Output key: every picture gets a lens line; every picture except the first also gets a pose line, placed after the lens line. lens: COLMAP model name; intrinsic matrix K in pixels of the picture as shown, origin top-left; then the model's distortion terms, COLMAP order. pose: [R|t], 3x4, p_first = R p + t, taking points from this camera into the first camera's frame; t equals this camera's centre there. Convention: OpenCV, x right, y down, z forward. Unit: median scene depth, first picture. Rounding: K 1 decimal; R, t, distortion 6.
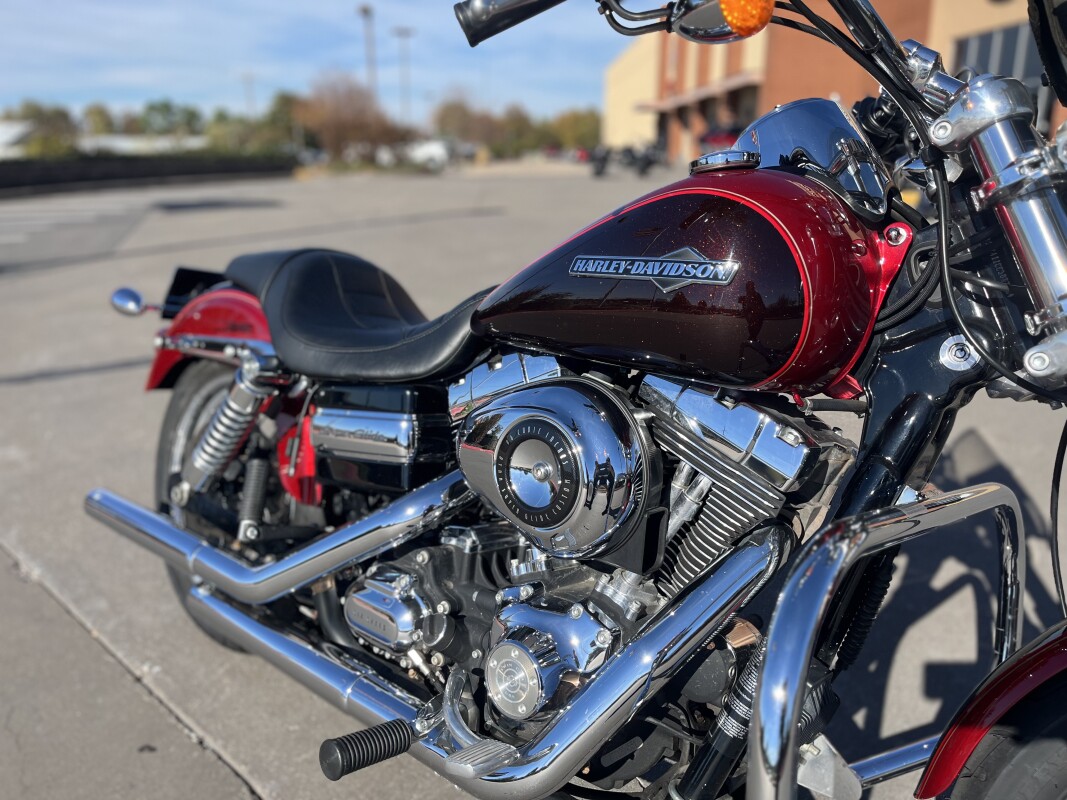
lens RADIAL K [[814.7, 0, 535.5], [0, 814.7, 400.8], [0, 0, 1]] dist [0.076554, -0.099415]
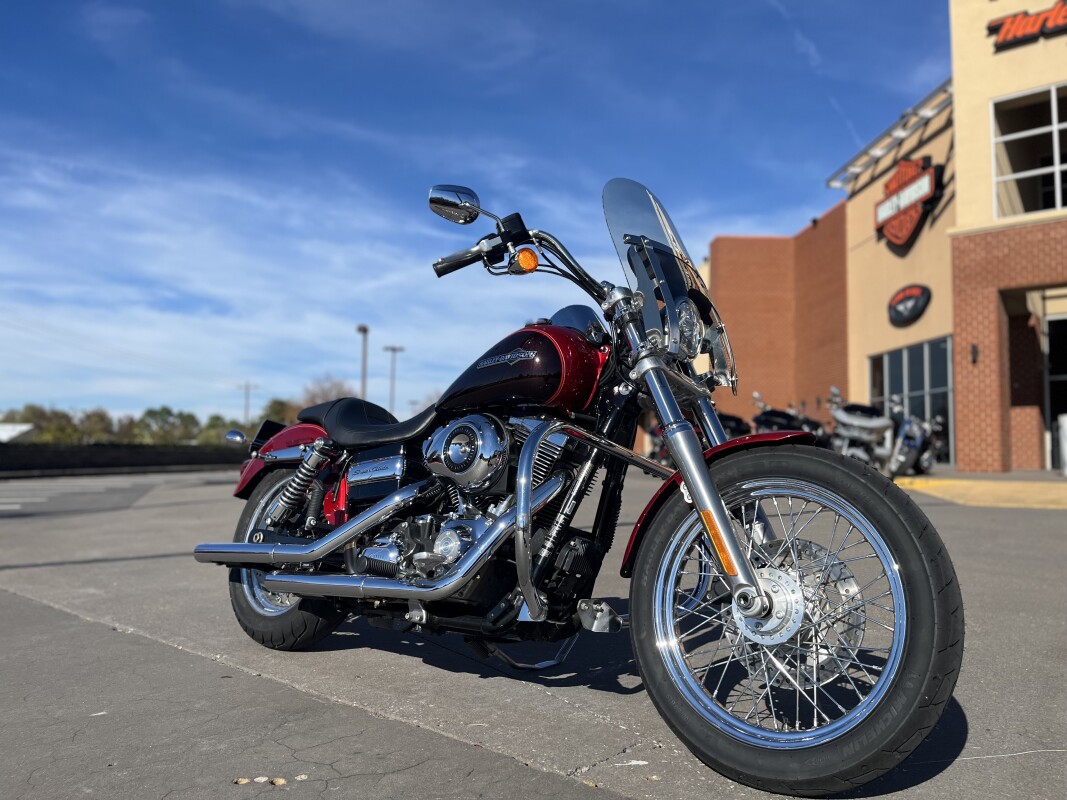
lens RADIAL K [[814.7, 0, 530.4], [0, 814.7, 405.0], [0, 0, 1]] dist [0.076554, -0.099415]
pose [[0.999721, 0.011710, 0.020495, 0.099121], [-0.003825, 0.937170, -0.348852, 0.510613], [-0.023293, 0.348676, 0.936954, -0.782003]]
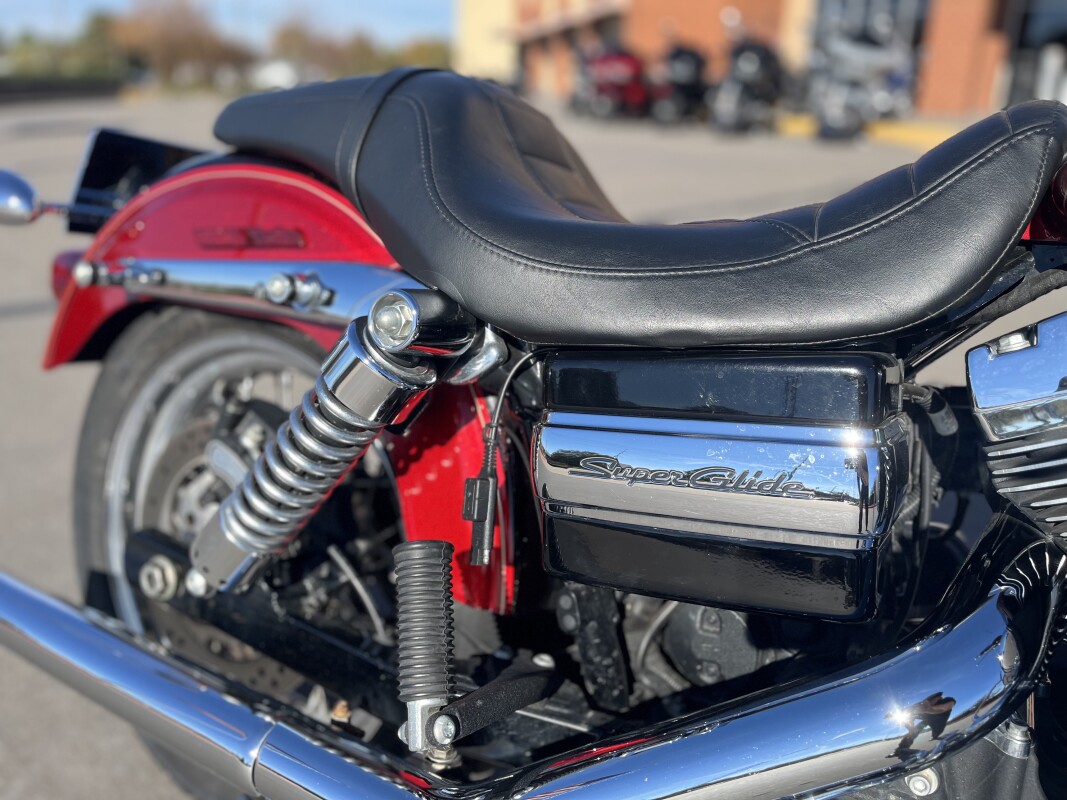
lens RADIAL K [[814.7, 0, 523.8], [0, 814.7, 398.4], [0, 0, 1]] dist [0.076554, -0.099415]
pose [[0.987096, -0.045051, 0.153659, -0.328006], [0.034096, 0.996734, 0.073197, -0.028236], [-0.156454, -0.067014, 0.985409, 0.550770]]
